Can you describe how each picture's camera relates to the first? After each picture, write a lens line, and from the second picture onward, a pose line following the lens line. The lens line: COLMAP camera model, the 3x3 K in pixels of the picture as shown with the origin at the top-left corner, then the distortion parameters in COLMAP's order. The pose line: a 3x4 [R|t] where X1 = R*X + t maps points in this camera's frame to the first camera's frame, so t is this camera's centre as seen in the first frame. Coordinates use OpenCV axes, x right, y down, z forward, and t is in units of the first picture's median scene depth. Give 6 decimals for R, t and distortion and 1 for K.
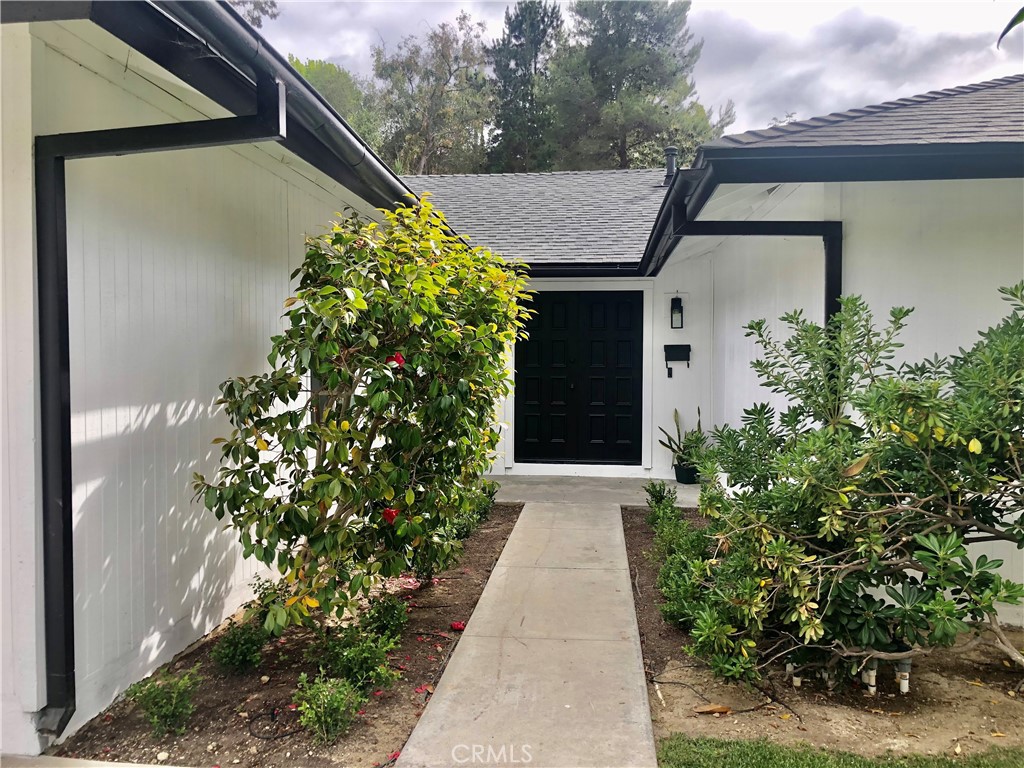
lens RADIAL K [[843.7, 0, 510.0], [0, 843.7, 379.1], [0, 0, 1]] dist [0.052298, -0.057083]
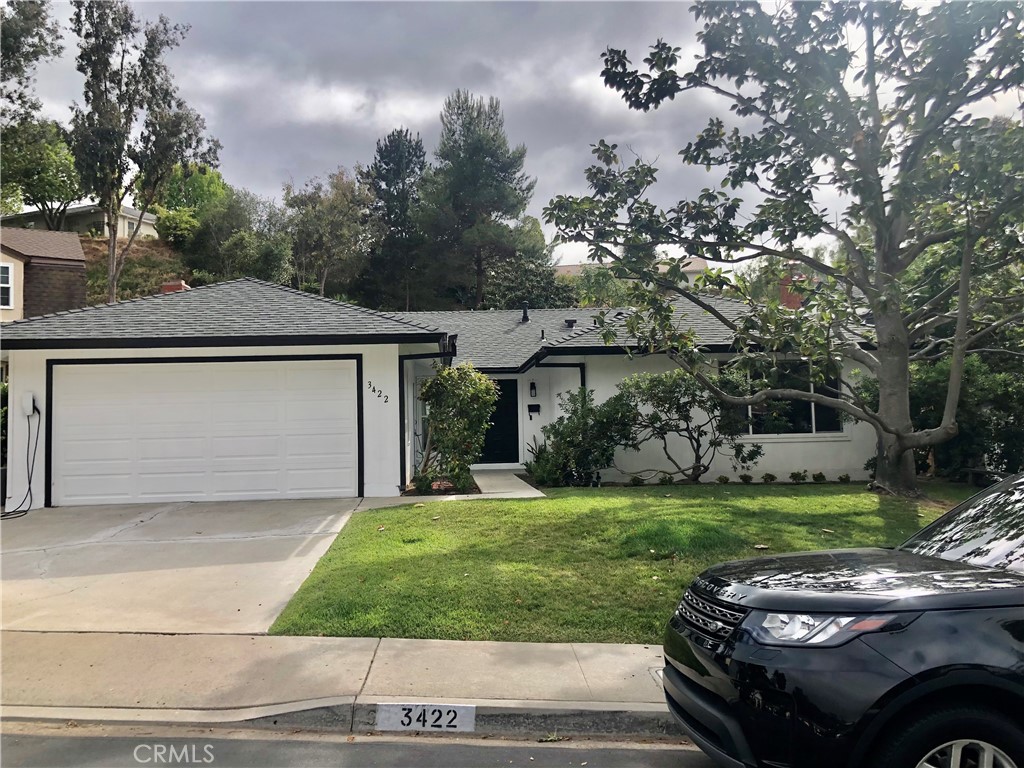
lens RADIAL K [[843.7, 0, 512.4], [0, 843.7, 387.9], [0, 0, 1]] dist [0.052298, -0.057083]
pose [[0.982533, -0.017285, 0.185285, -0.249837], [0.031421, 0.996790, -0.073632, 0.072548], [-0.183418, 0.078167, 0.979922, -1.082884]]
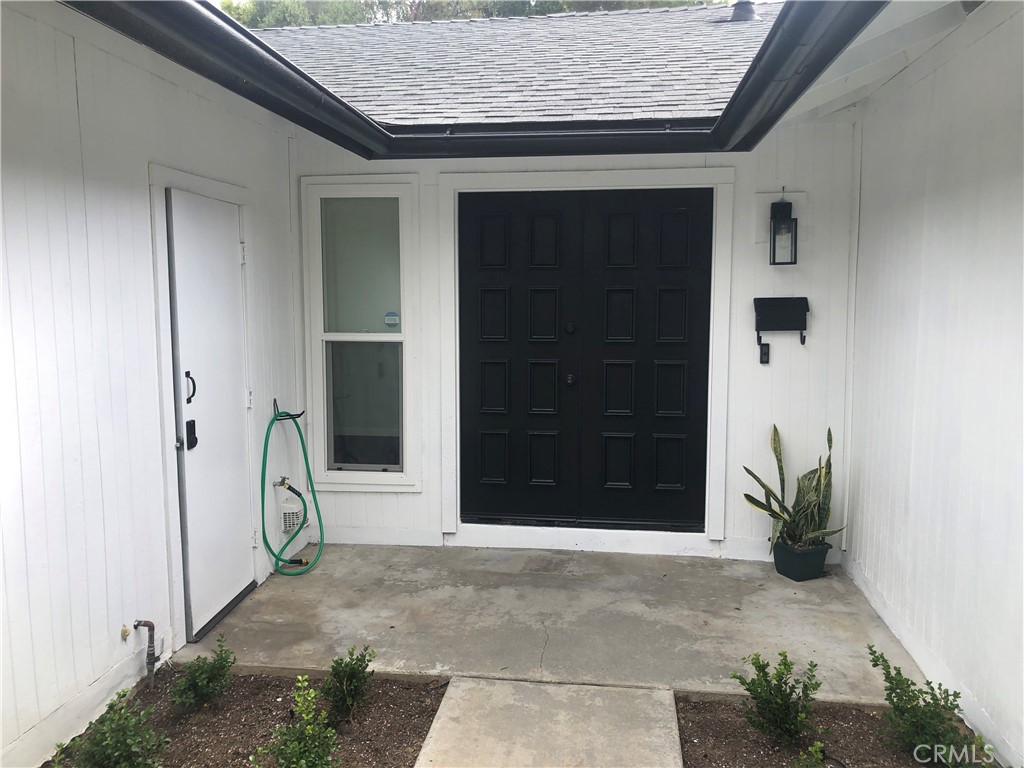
lens RADIAL K [[843.7, 0, 513.0], [0, 843.7, 381.6], [0, 0, 1]] dist [0.052298, -0.057083]
pose [[0.999833, -0.002917, -0.018032, 0.049461], [0.004373, 0.996685, 0.081234, -0.032900], [0.017735, -0.081299, 0.996532, 0.498051]]
